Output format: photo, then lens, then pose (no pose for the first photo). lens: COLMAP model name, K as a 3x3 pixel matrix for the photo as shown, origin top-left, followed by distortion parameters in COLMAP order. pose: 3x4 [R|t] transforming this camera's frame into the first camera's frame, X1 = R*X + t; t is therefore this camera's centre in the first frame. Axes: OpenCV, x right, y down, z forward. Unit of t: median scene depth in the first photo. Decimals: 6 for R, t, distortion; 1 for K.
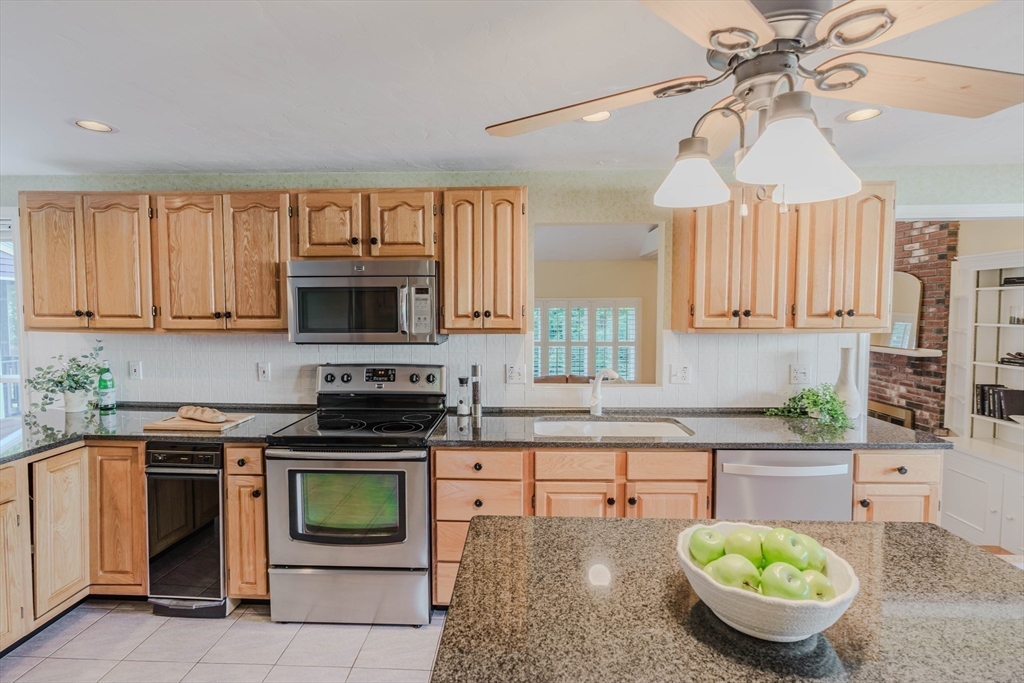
lens RADIAL K [[476.5, 0, 506.8], [0, 476.5, 333.1], [0, 0, 1]] dist [-0.002581, 0.002412]
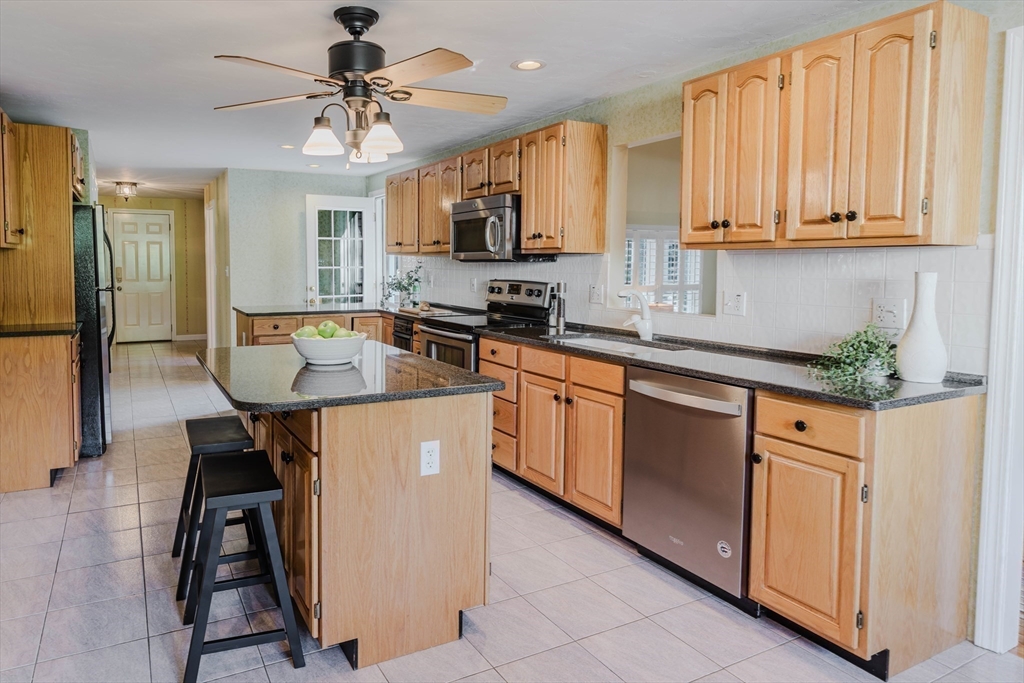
lens RADIAL K [[640.2, 0, 426.8], [0, 640.2, 293.7], [0, 0, 1]] dist [-0.000595, 0.002240]
pose [[0.470535, 0.046573, -0.881151, 1.210868], [-0.048286, 0.998469, 0.026989, 0.072956], [0.881059, 0.029849, 0.472063, 0.012470]]
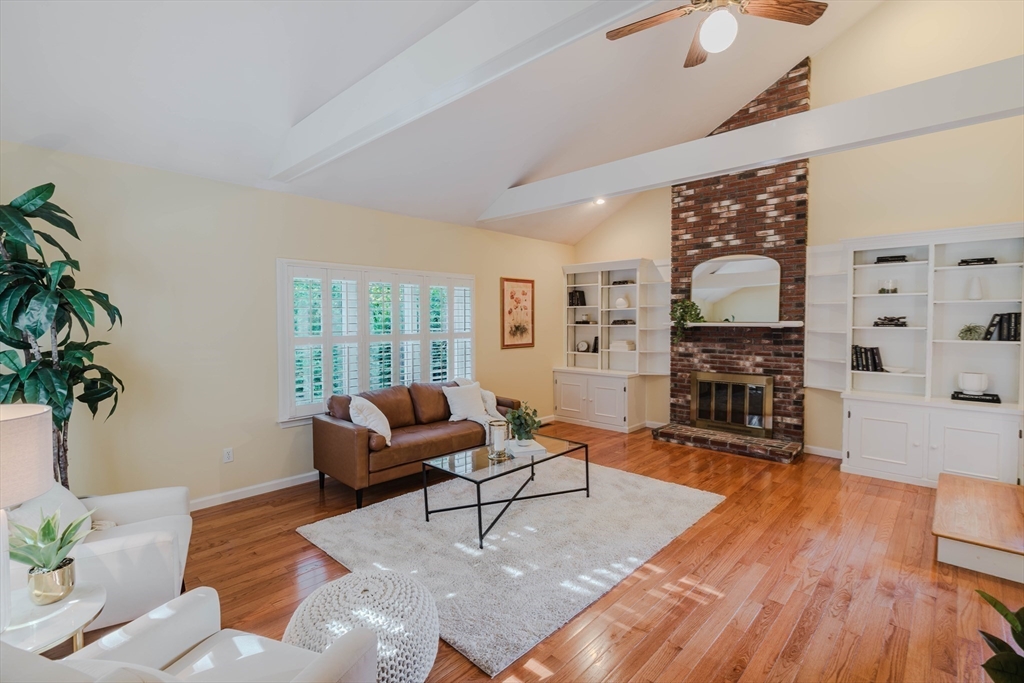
lens RADIAL K [[476.5, 0, 504.7], [0, 476.5, 334.1], [0, 0, 1]] dist [-0.002581, 0.002412]
pose [[0.658089, -0.025118, 0.752521, -0.810555], [0.040155, 0.999192, -0.001765, 0.072628], [-0.751868, 0.031379, 0.658566, 1.386402]]
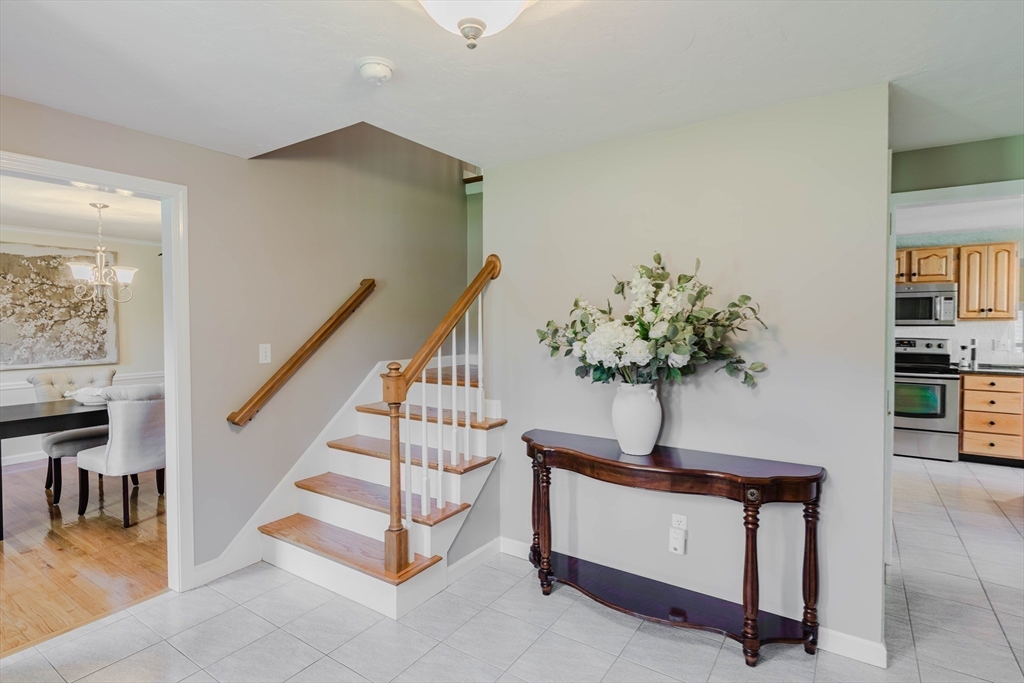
lens RADIAL K [[525.3, 0, 496.1], [0, 525.3, 331.6], [0, 0, 1]] dist [-0.001963, 0.000558]
pose [[0.847747, 0.009256, -0.530320, -0.592540], [-0.023211, 0.999537, -0.019659, 0.130830], [0.529892, 0.028975, 0.847570, -1.790514]]
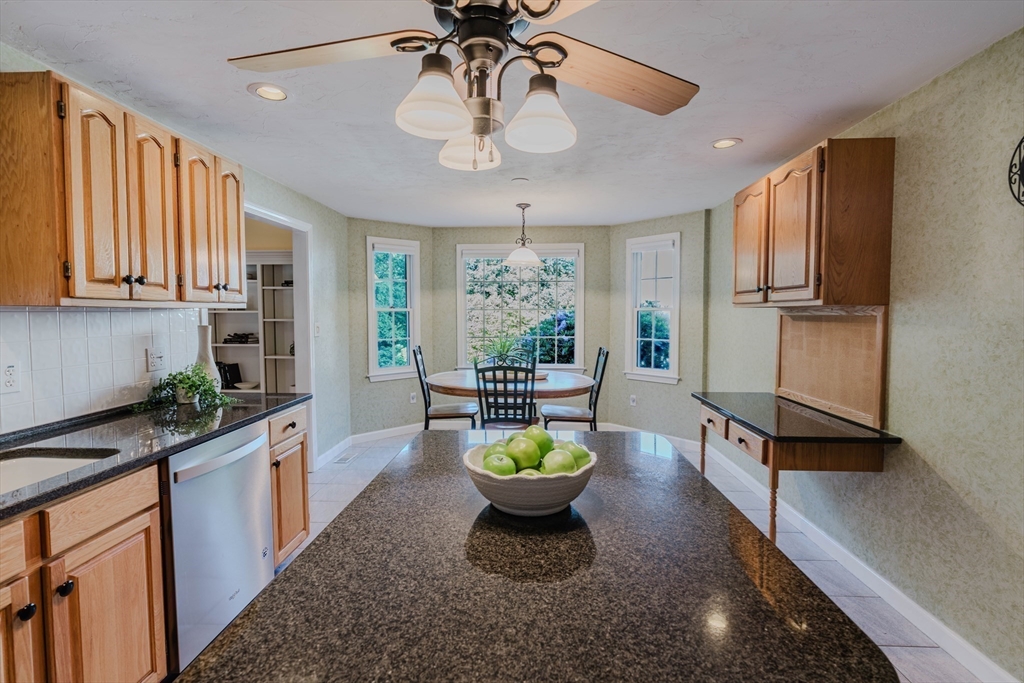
lens RADIAL K [[476.5, 0, 504.2], [0, 476.5, 336.3], [0, 0, 1]] dist [-0.002581, 0.002412]
pose [[0.026604, -0.046527, 0.998563, -0.246077], [0.051687, 0.997644, 0.045107, 0.043096], [-0.998309, 0.050413, 0.028946, 0.381774]]
